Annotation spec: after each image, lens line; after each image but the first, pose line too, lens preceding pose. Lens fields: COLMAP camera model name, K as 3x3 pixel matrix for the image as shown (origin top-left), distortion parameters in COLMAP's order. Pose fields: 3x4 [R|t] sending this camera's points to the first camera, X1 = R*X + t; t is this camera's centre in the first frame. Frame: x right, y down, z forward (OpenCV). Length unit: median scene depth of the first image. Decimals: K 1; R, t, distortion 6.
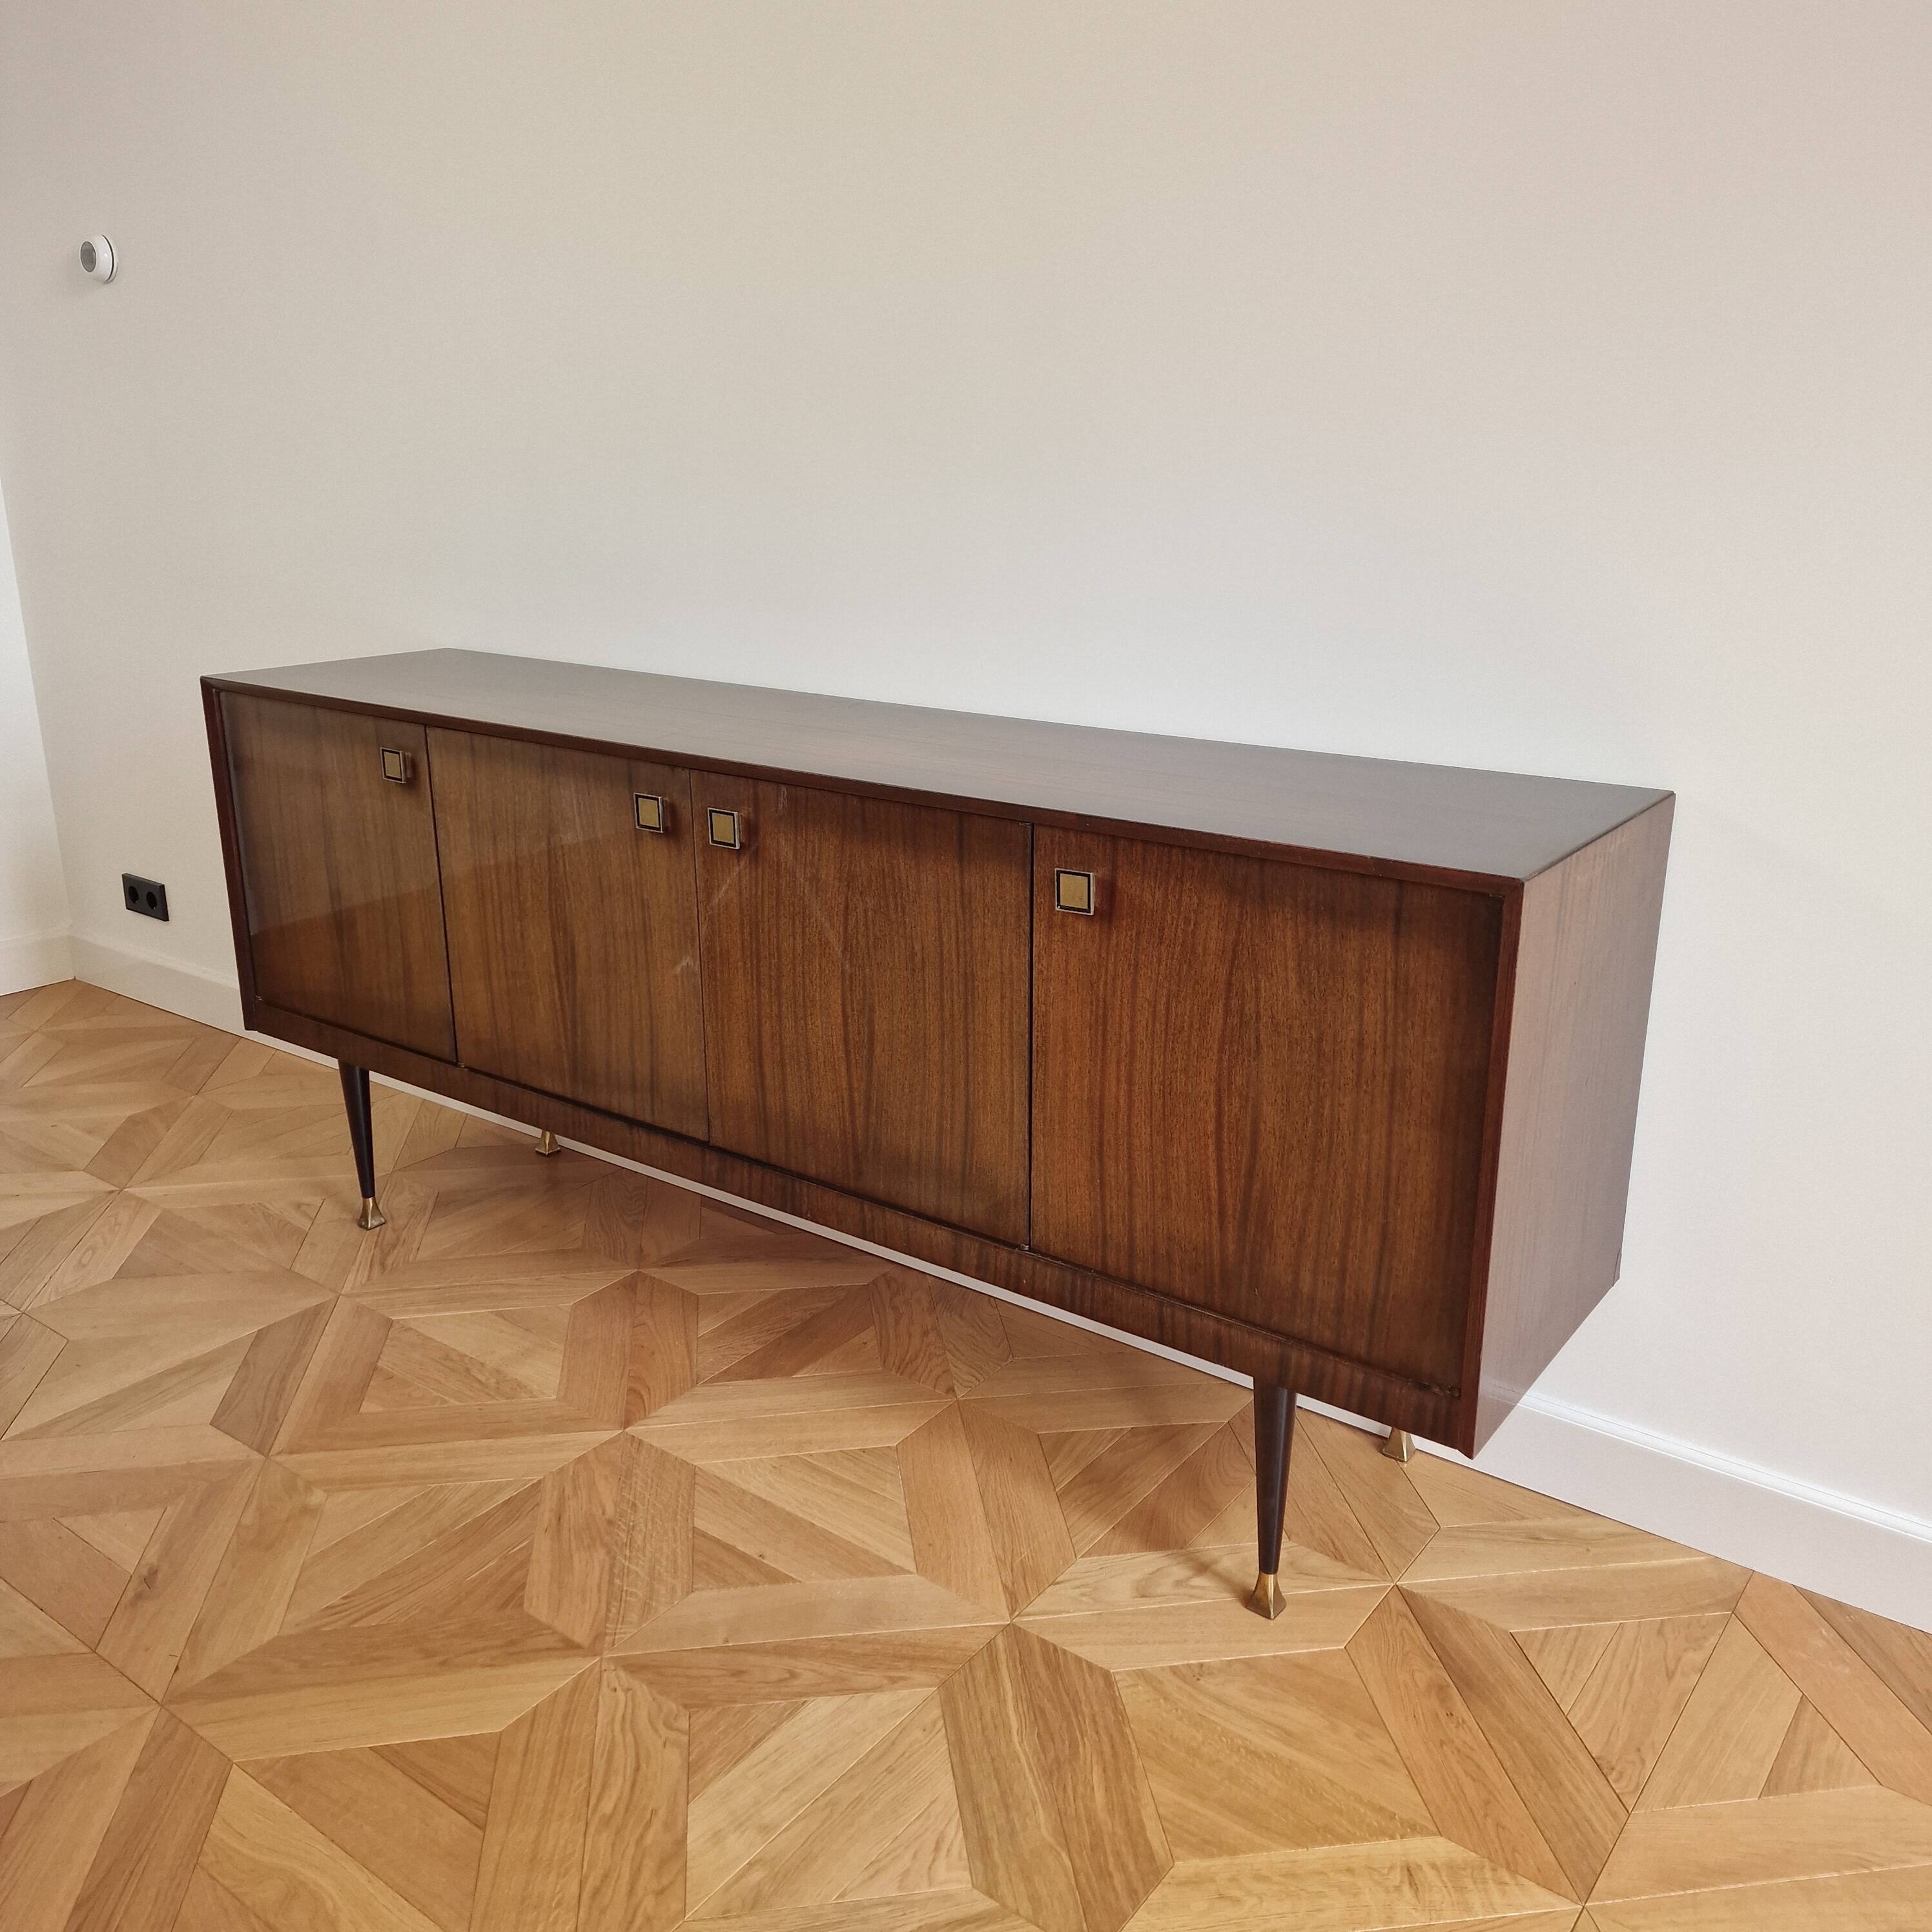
lens RADIAL K [[1685.7, 0, 978.3], [0, 1685.7, 952.0], [0, 0, 1]] dist [0.130522, -0.164807]
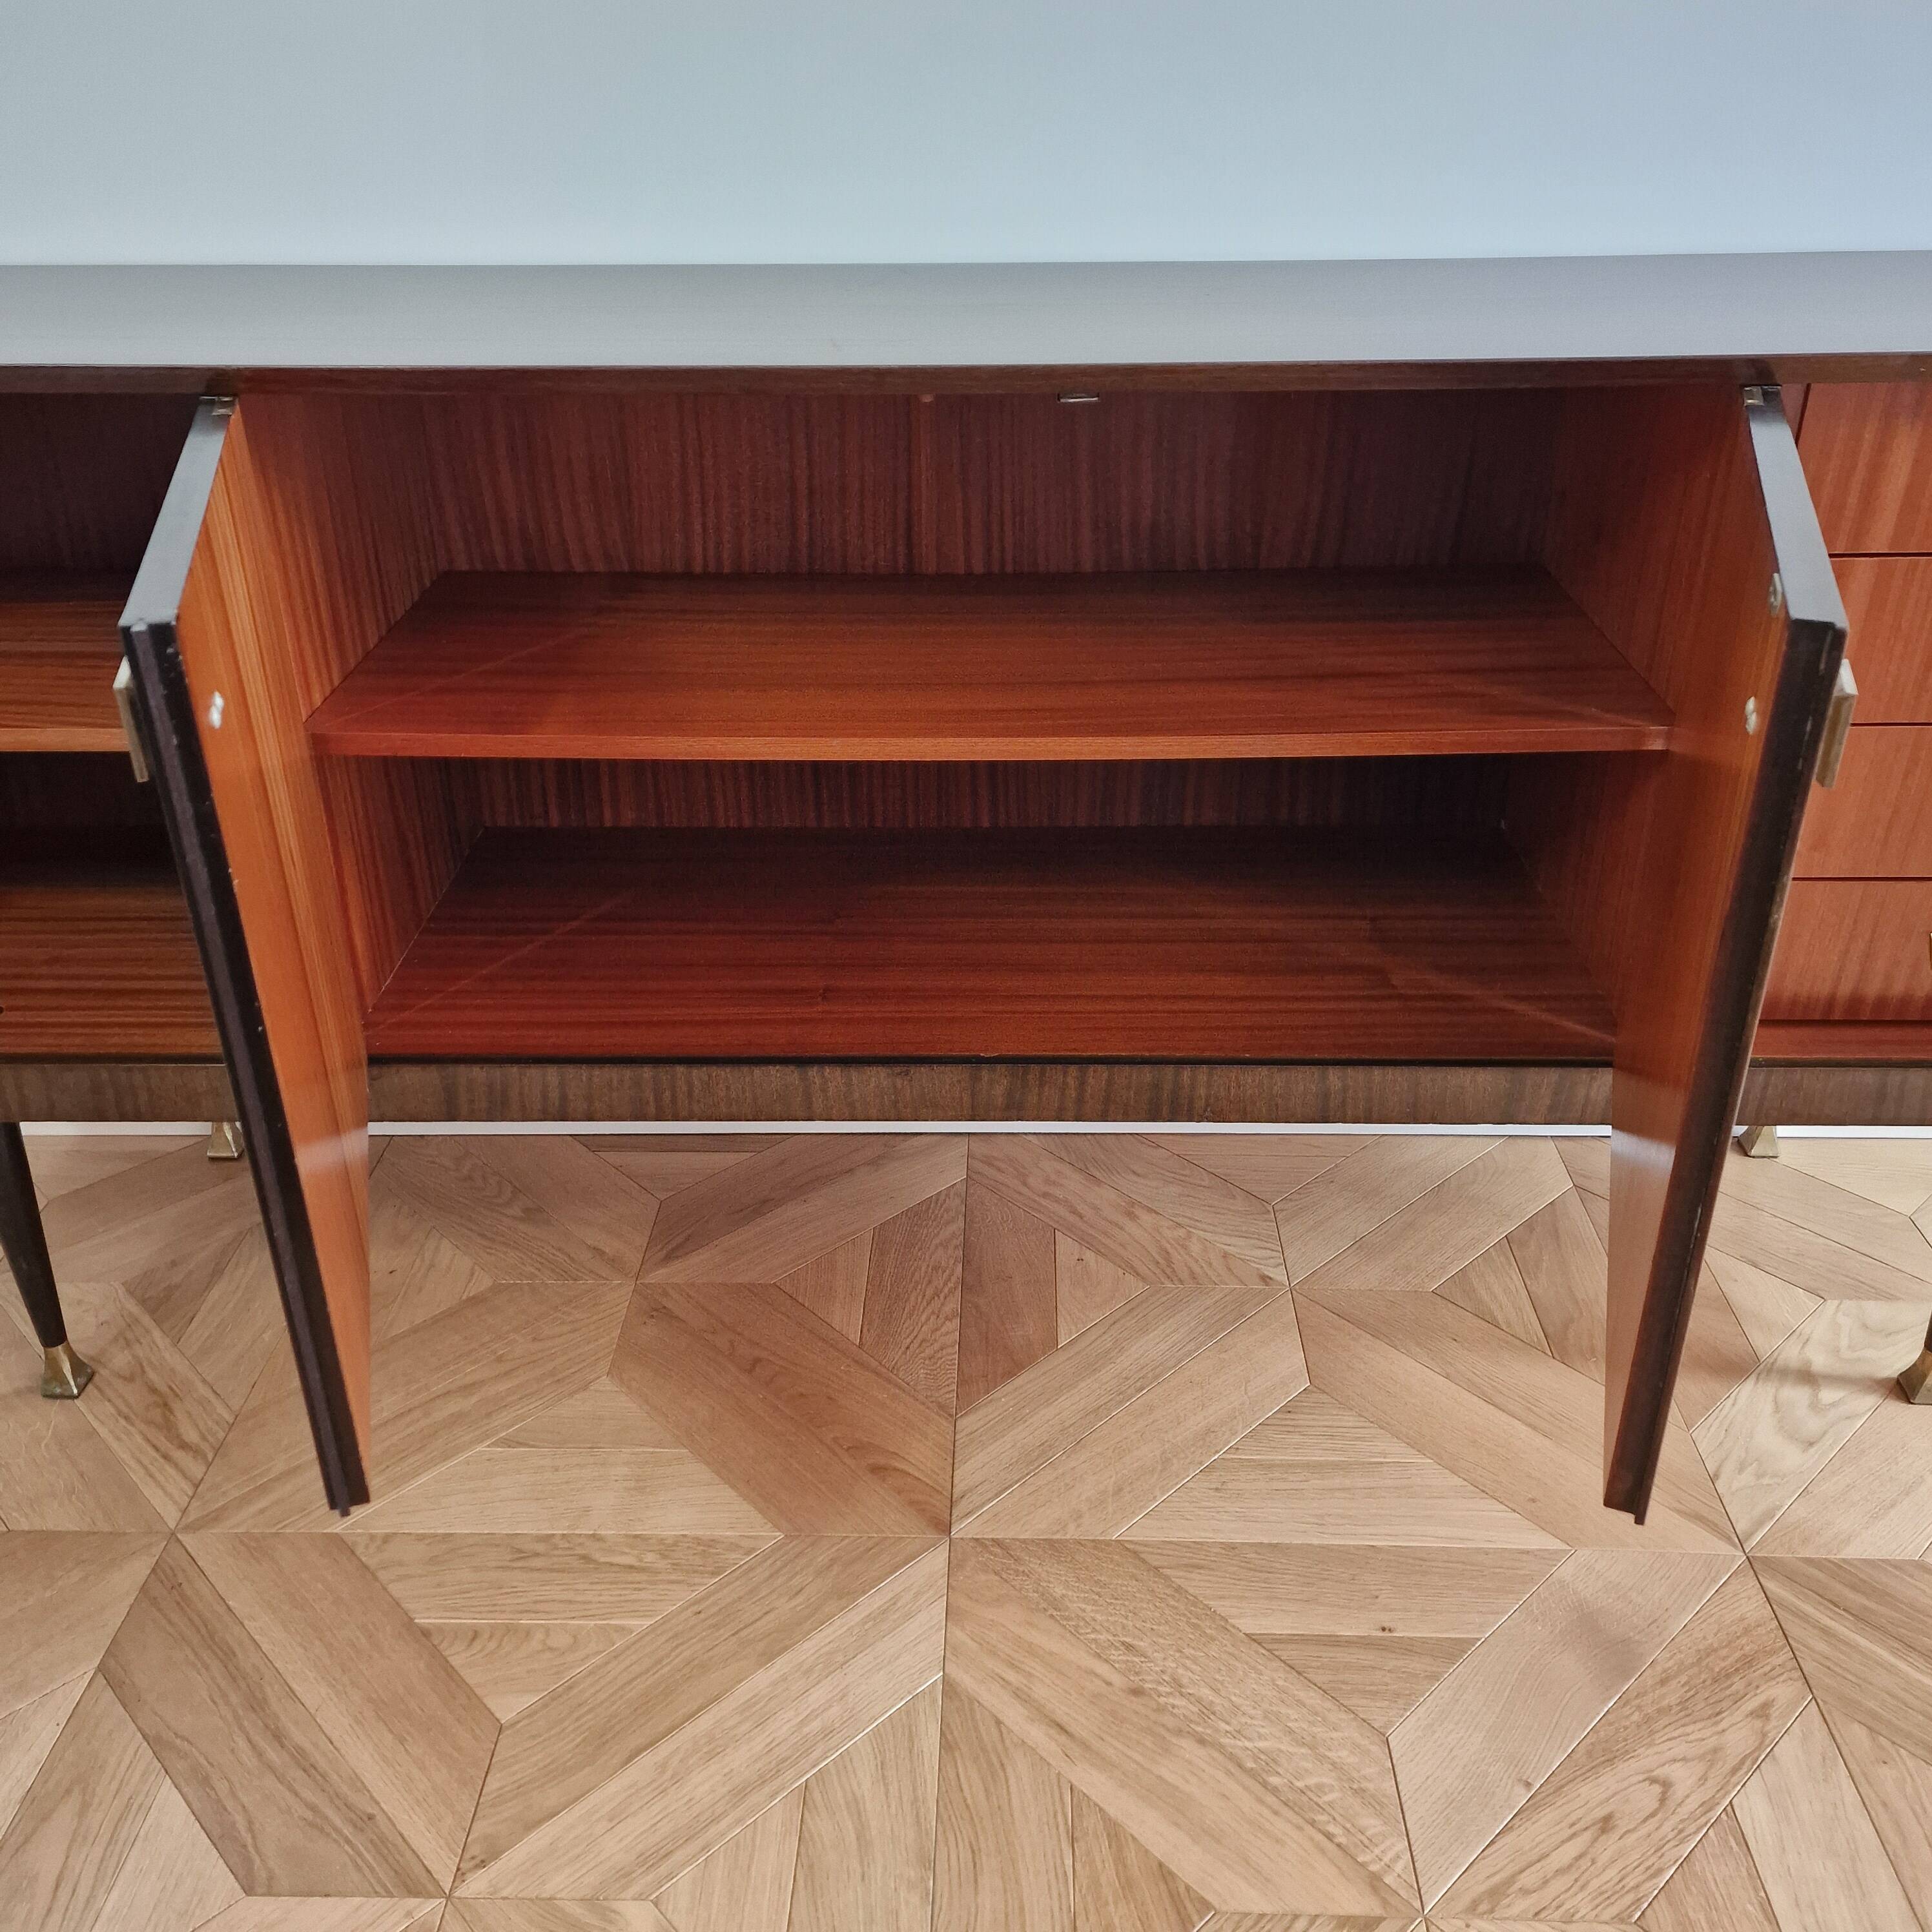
lens RADIAL K [[1771.2, 0, 970.0], [0, 1771.2, 934.9], [0, 0, 1]] dist [0.091617, -0.086766]
pose [[0.819154, -0.273948, 0.503923, -0.530514], [0.177855, 0.956581, 0.230913, -0.082349], [-0.545301, -0.099528, 0.832310, 0.555050]]
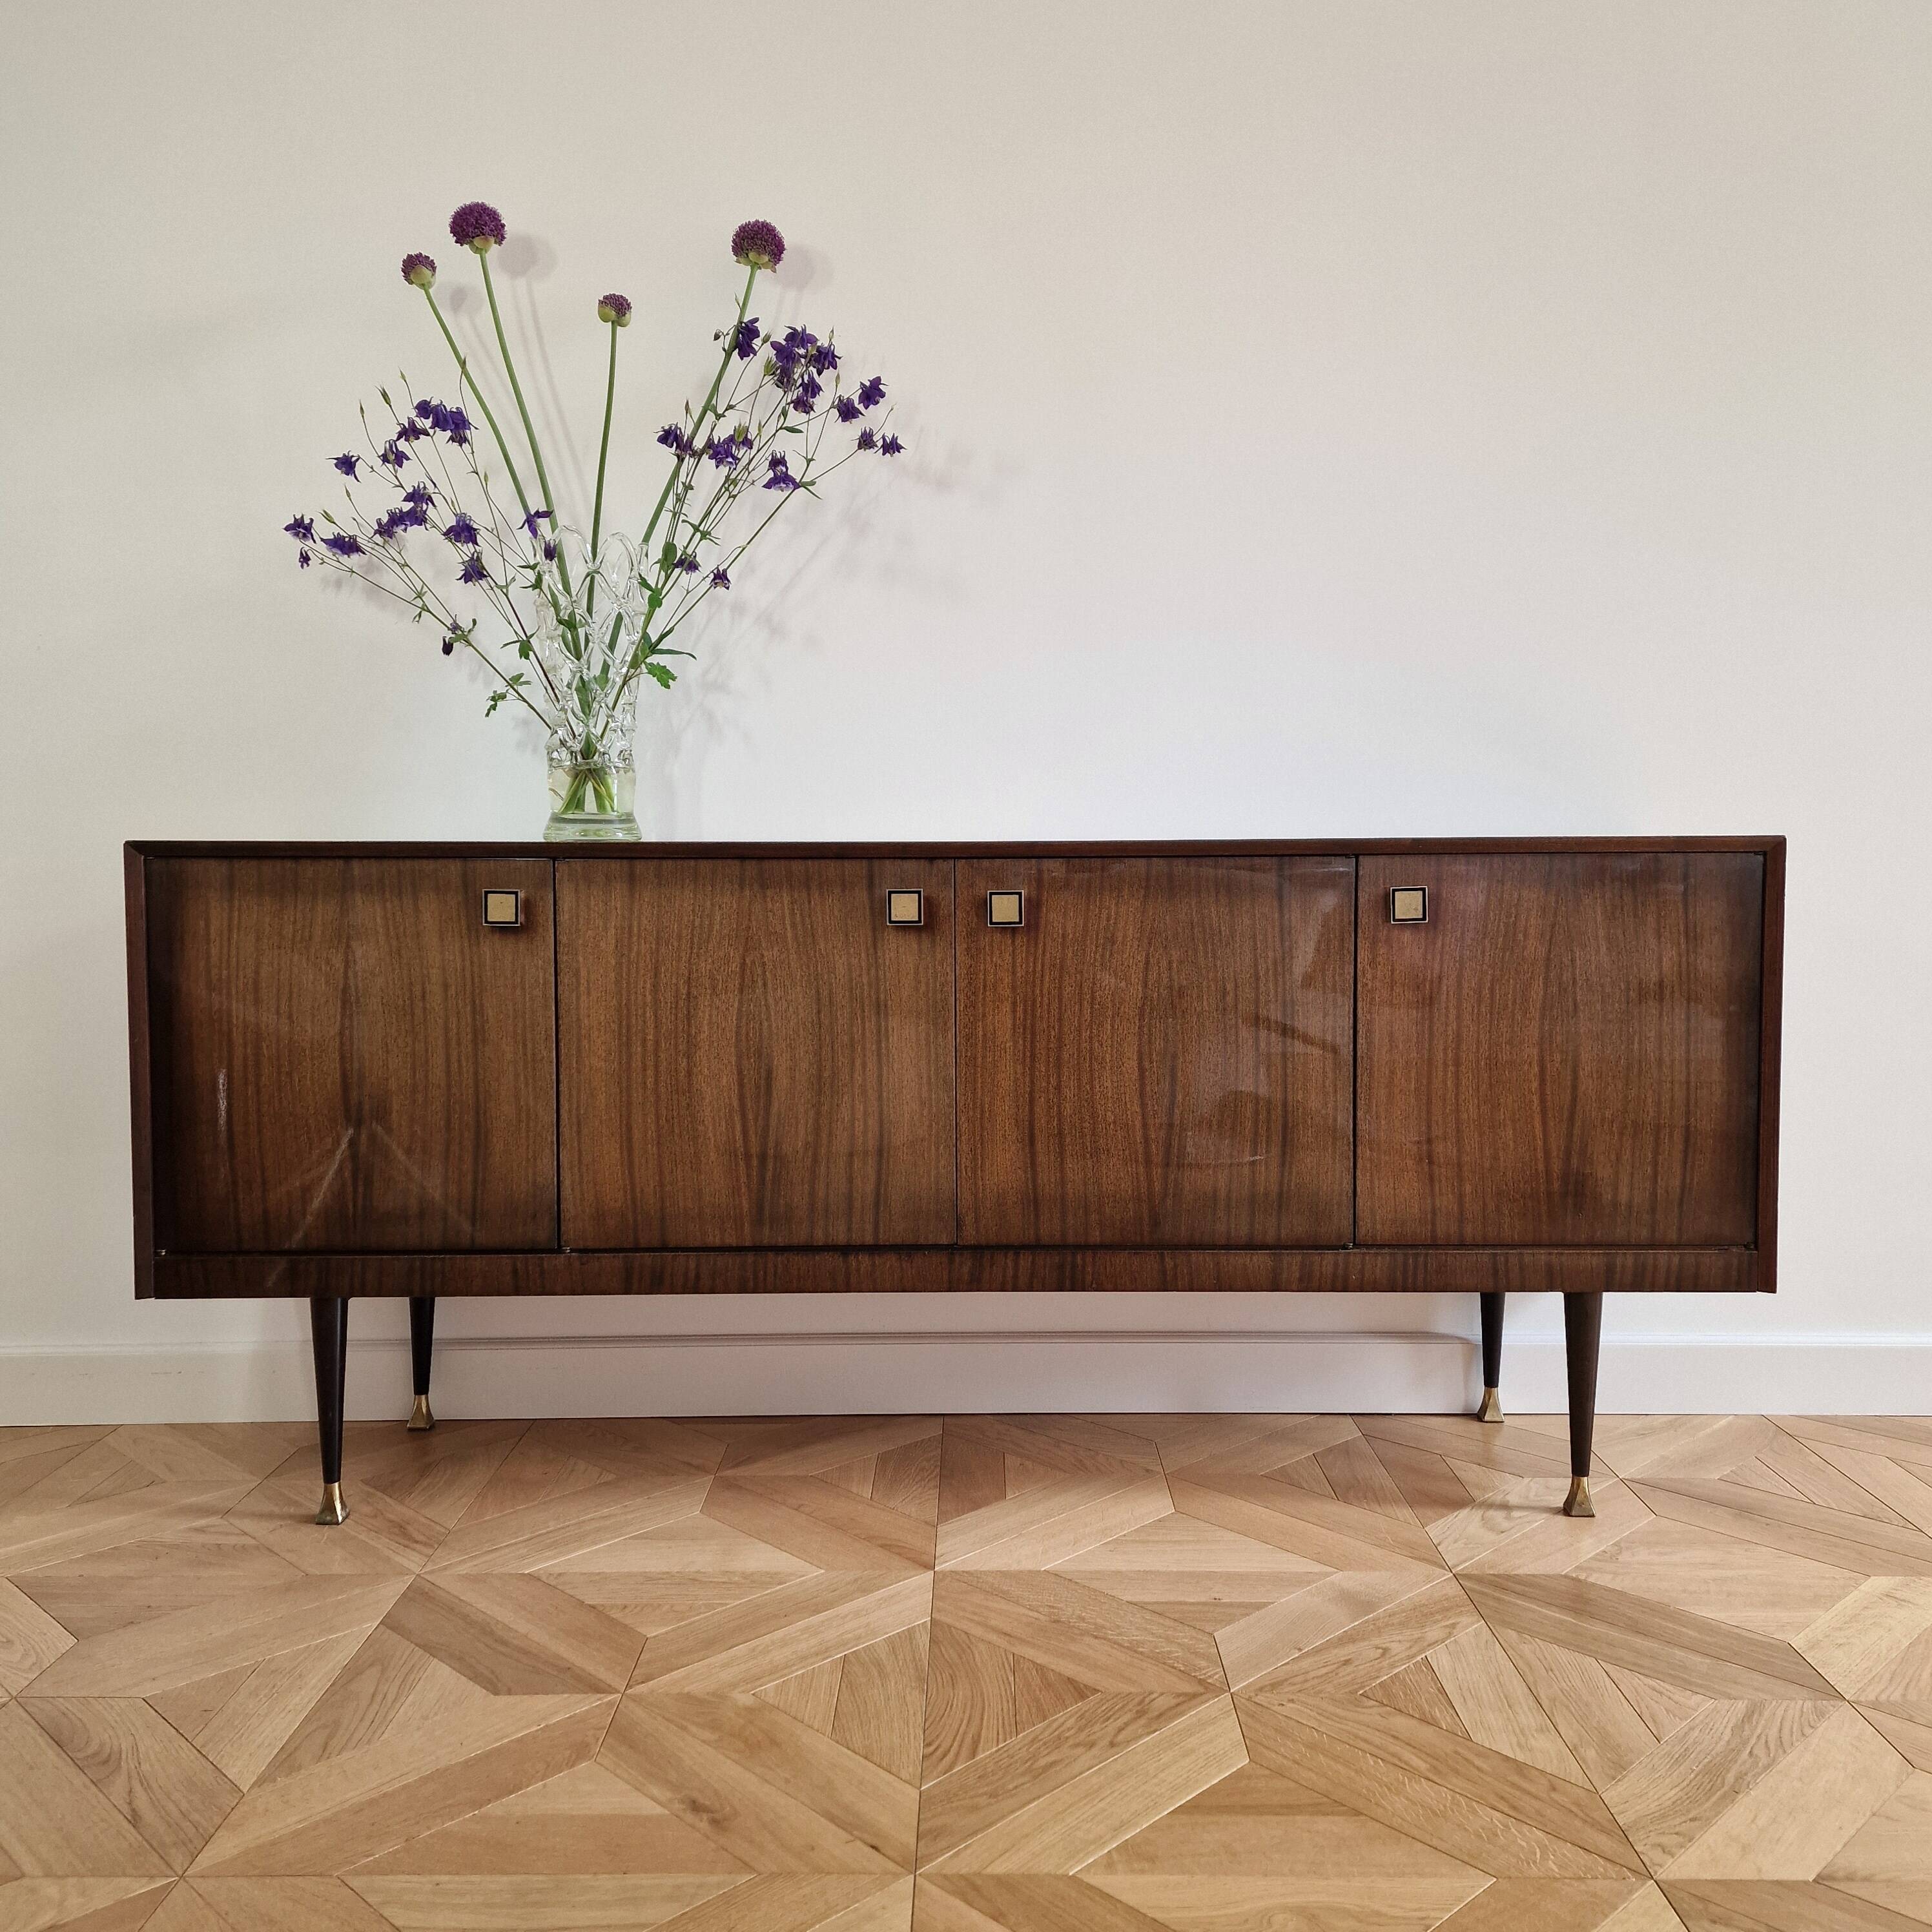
lens RADIAL K [[1699.9, 0, 966.0], [0, 1699.9, 966.0], [0, 0, 1]] dist [0.117583, -0.134192]
pose [[0.808008, -0.043828, 0.587540, -0.829161], [0.177494, 0.969008, -0.171813, 0.144487], [-0.561800, 0.243110, 0.790745, 0.200124]]
